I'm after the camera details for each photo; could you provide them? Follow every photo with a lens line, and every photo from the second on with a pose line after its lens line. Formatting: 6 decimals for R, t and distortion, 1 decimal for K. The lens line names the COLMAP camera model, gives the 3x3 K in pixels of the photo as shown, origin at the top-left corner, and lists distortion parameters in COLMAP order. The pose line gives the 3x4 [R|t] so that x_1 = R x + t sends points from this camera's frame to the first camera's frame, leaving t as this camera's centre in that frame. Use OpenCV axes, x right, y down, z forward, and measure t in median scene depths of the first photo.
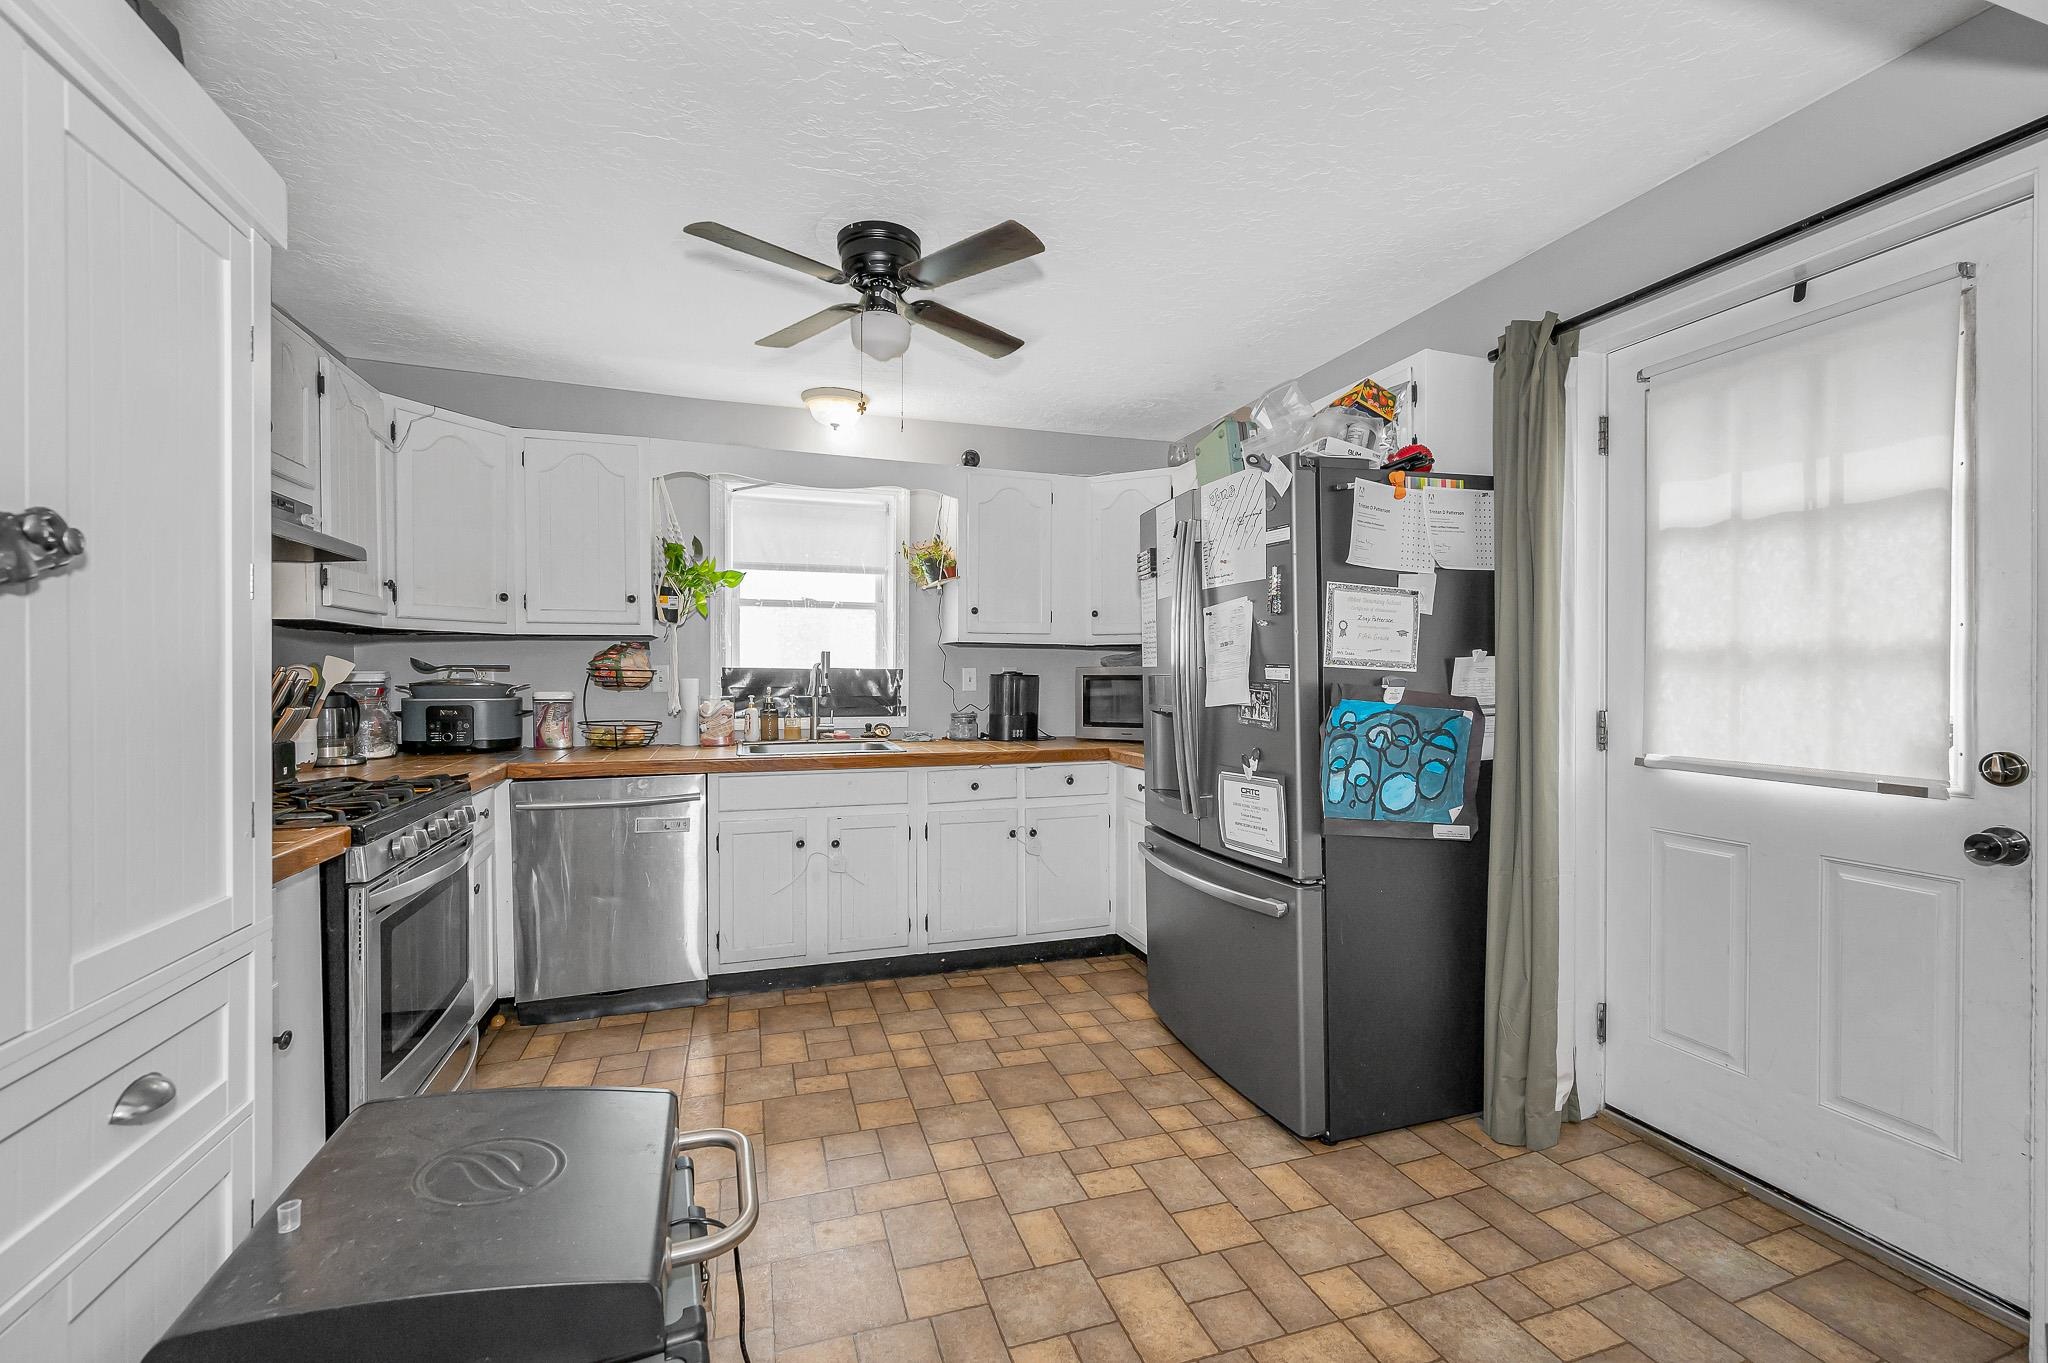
lens RADIAL K [[840.0, 0, 1010.7], [0, 840.0, 680.4], [0, 0, 1]] dist [-0.005920, -0.000762]
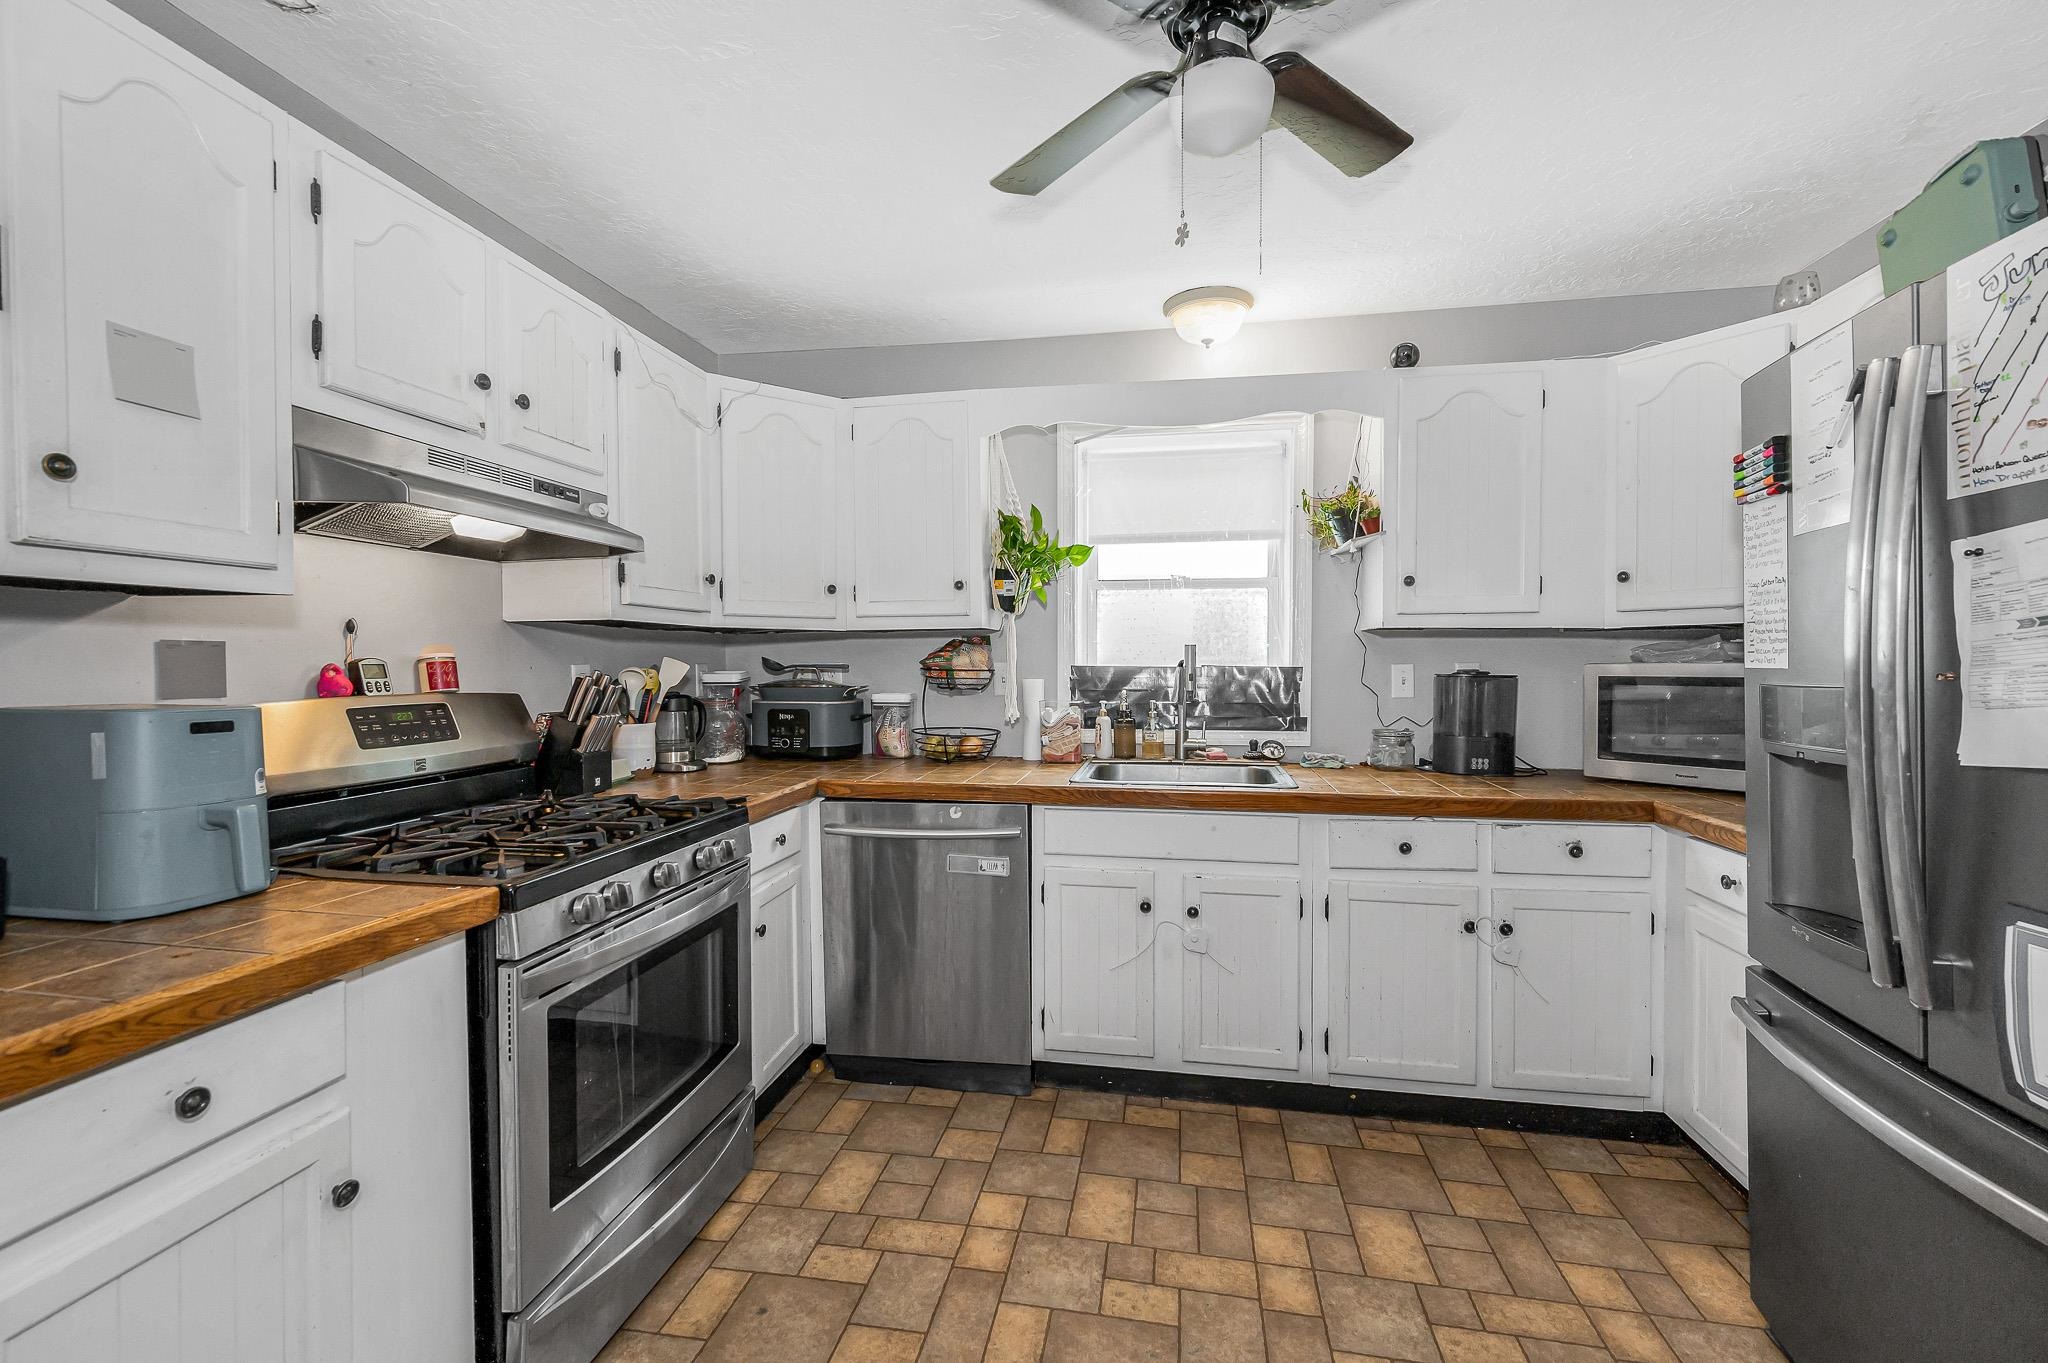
lens RADIAL K [[840.0, 0, 1035.5], [0, 840.0, 680.7], [0, 0, 1]] dist [-0.005920, -0.000762]
pose [[0.886956, 0.006535, -0.461808, 0.002463], [0.000327, 0.999891, 0.014776, -0.014478], [0.461854, -0.013257, 0.886857, 0.299423]]
